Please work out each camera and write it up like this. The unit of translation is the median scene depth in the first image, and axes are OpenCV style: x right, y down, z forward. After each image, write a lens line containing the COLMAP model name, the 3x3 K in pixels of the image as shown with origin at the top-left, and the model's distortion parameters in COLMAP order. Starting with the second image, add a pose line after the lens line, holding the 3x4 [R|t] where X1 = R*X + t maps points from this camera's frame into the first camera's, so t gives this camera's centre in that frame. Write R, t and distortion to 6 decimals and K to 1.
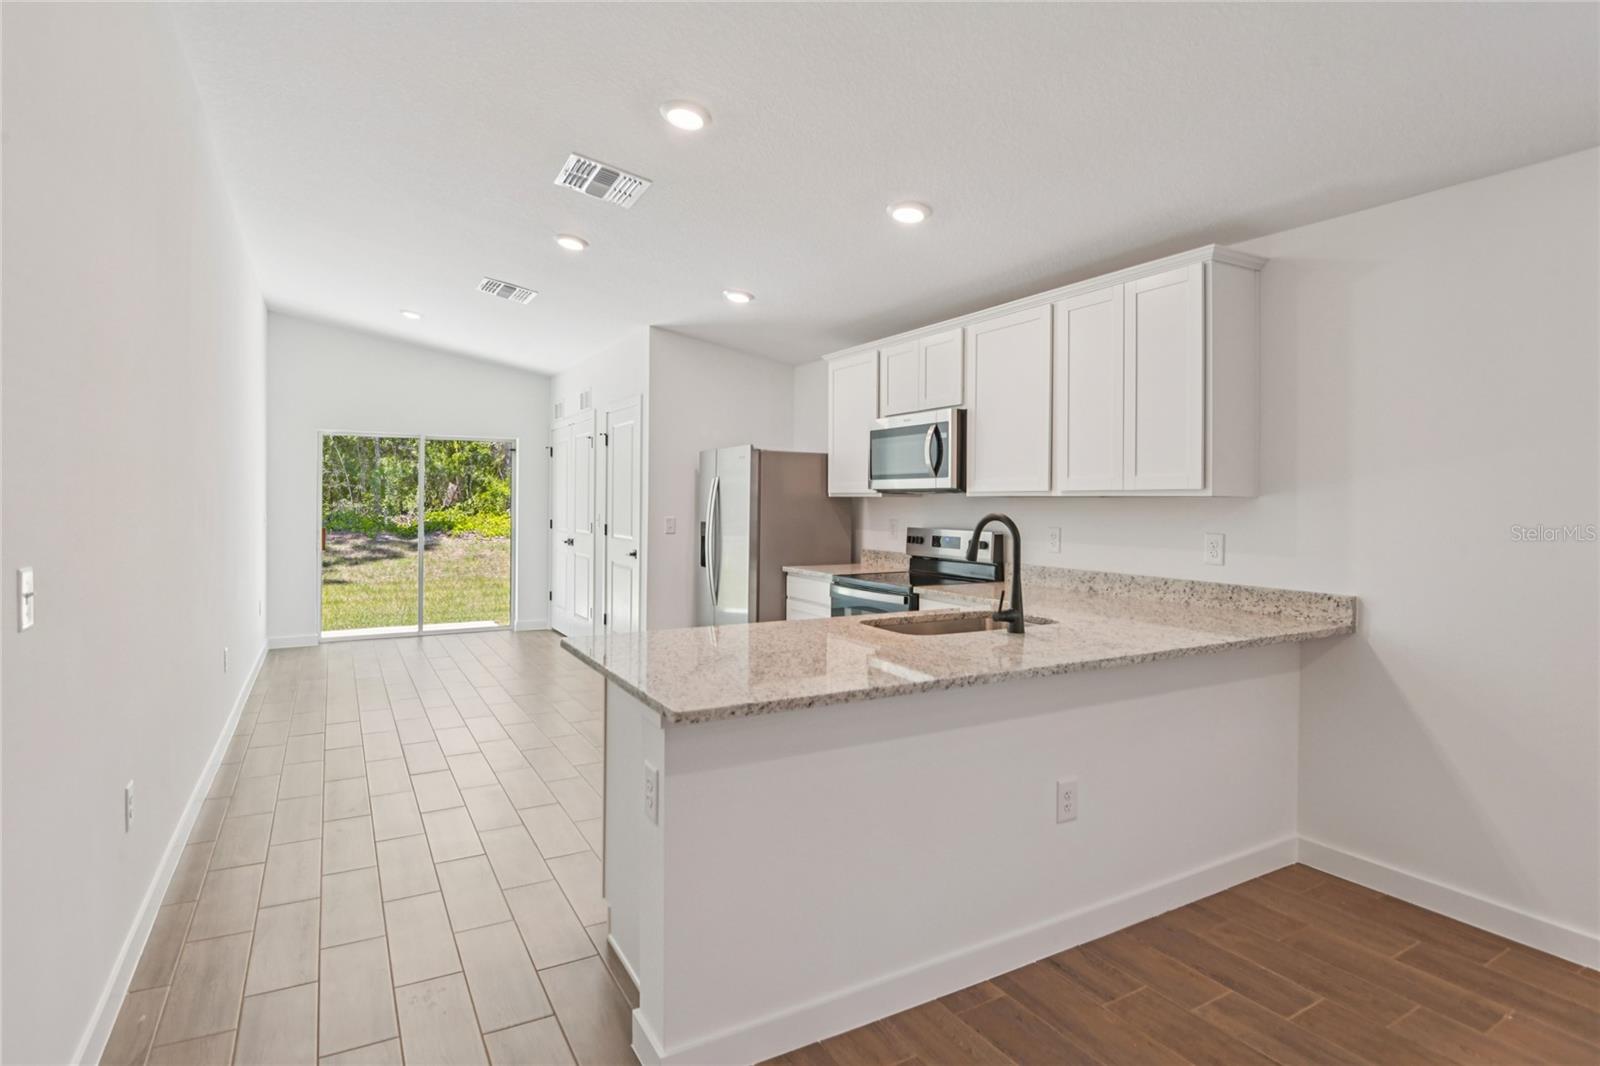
lens RADIAL K [[831.9, 0, 796.0], [0, 831.9, 511.3], [0, 0, 1]] dist [-0.001857, -0.000032]
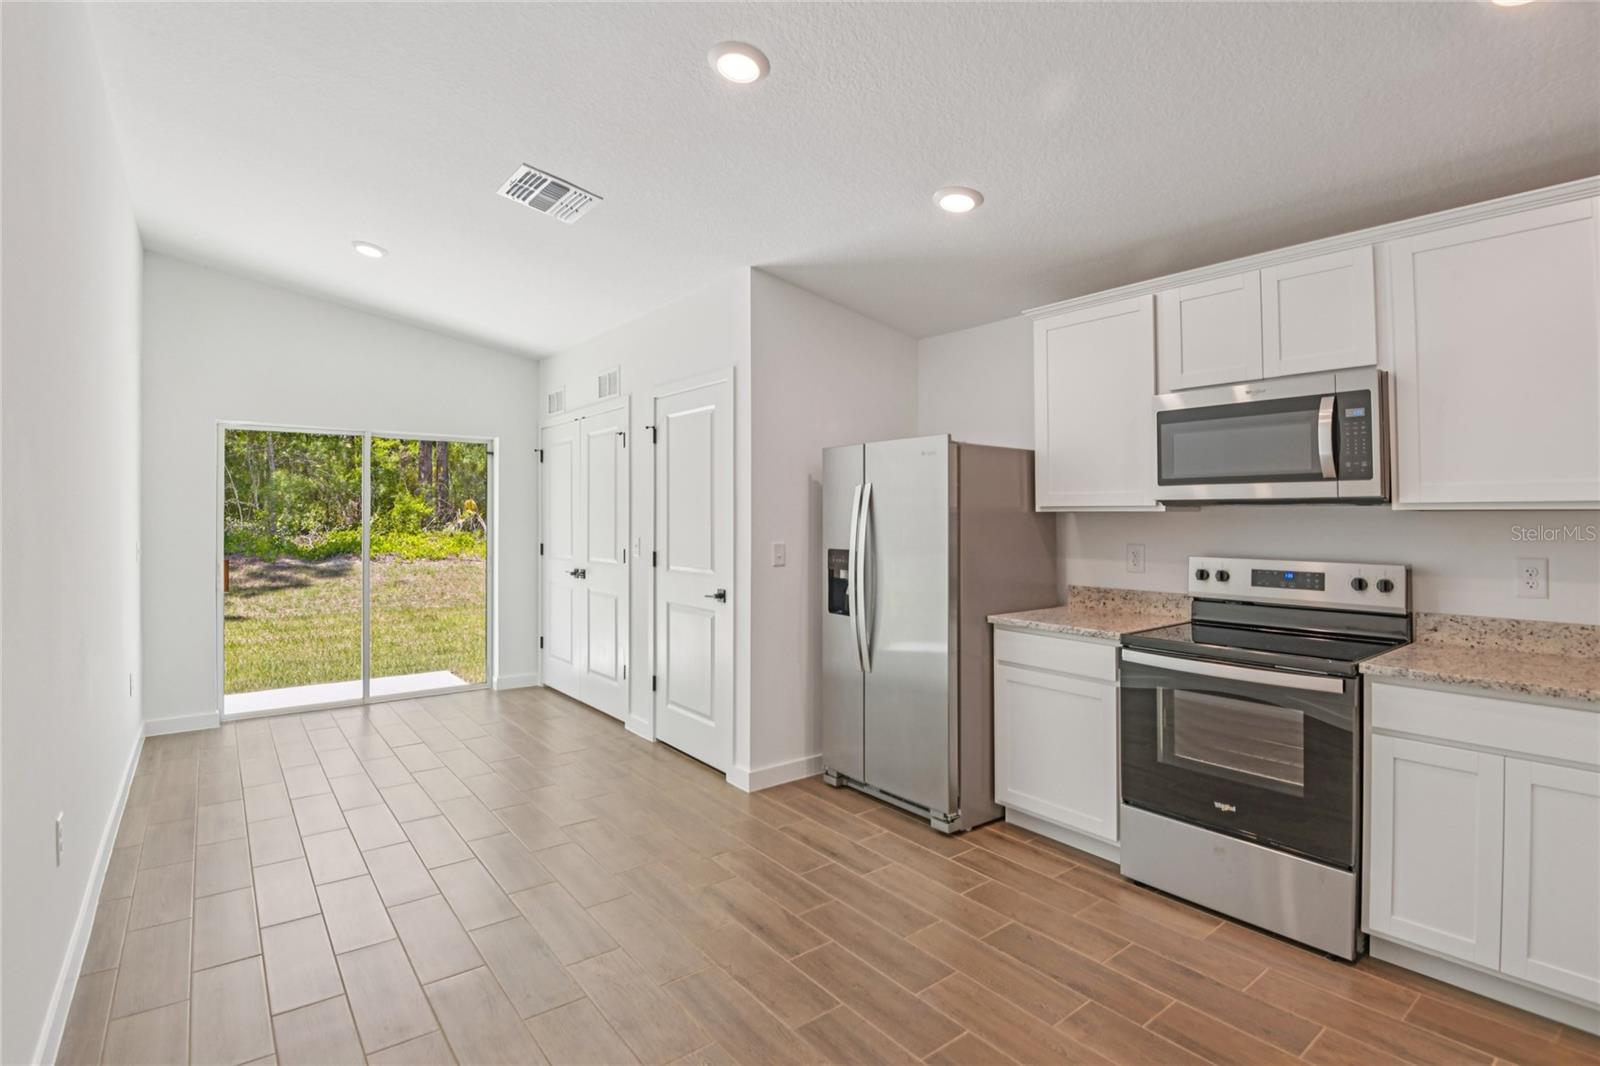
lens RADIAL K [[766.7, 0, 800.7], [0, 766.7, 519.4], [0, 0, 1]] dist [-0.029325, -0.000761]
pose [[0.987502, -0.006684, 0.157467, -0.170938], [0.007931, 0.999942, -0.007292, -0.005523], [-0.157409, 0.008449, 0.987497, 0.266069]]
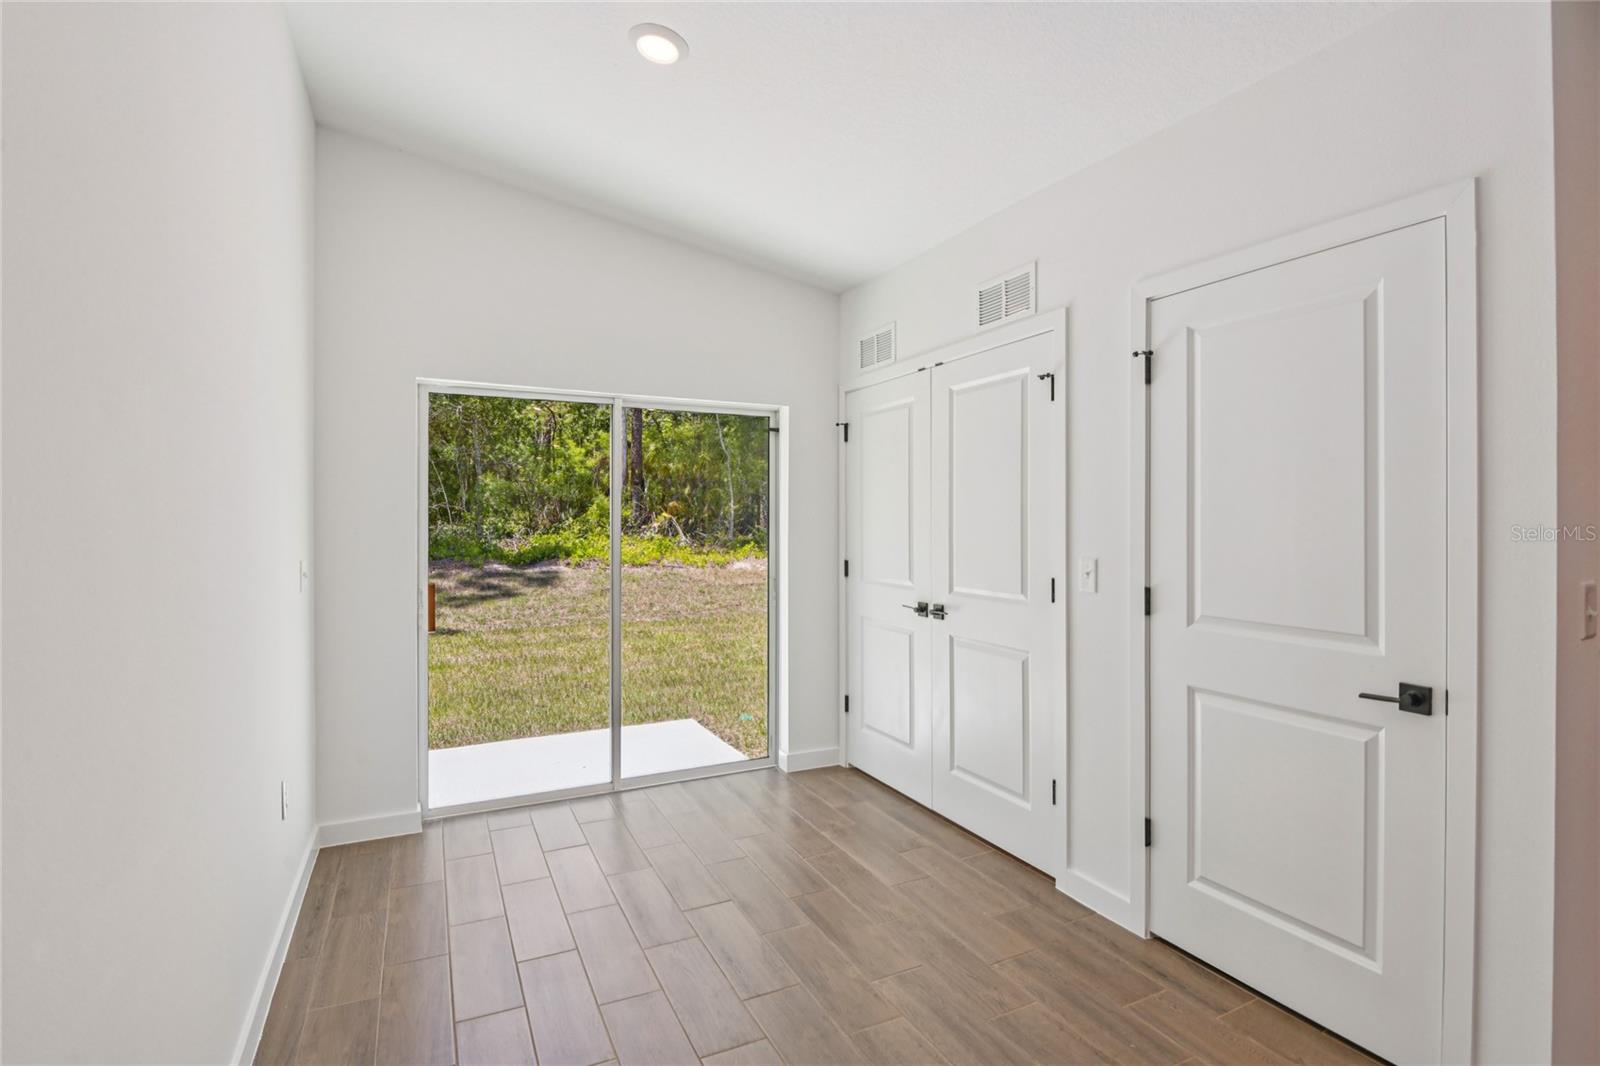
lens RADIAL K [[744.2, 0, 800.0], [0, 744.2, 533.0], [0, 0, 1]] dist [-0.024645, -0.000540]
pose [[0.999202, -0.004561, -0.039680, -0.309852], [0.004773, 0.999975, 0.005239, -0.009814], [0.039655, -0.005425, 0.999199, 0.533467]]
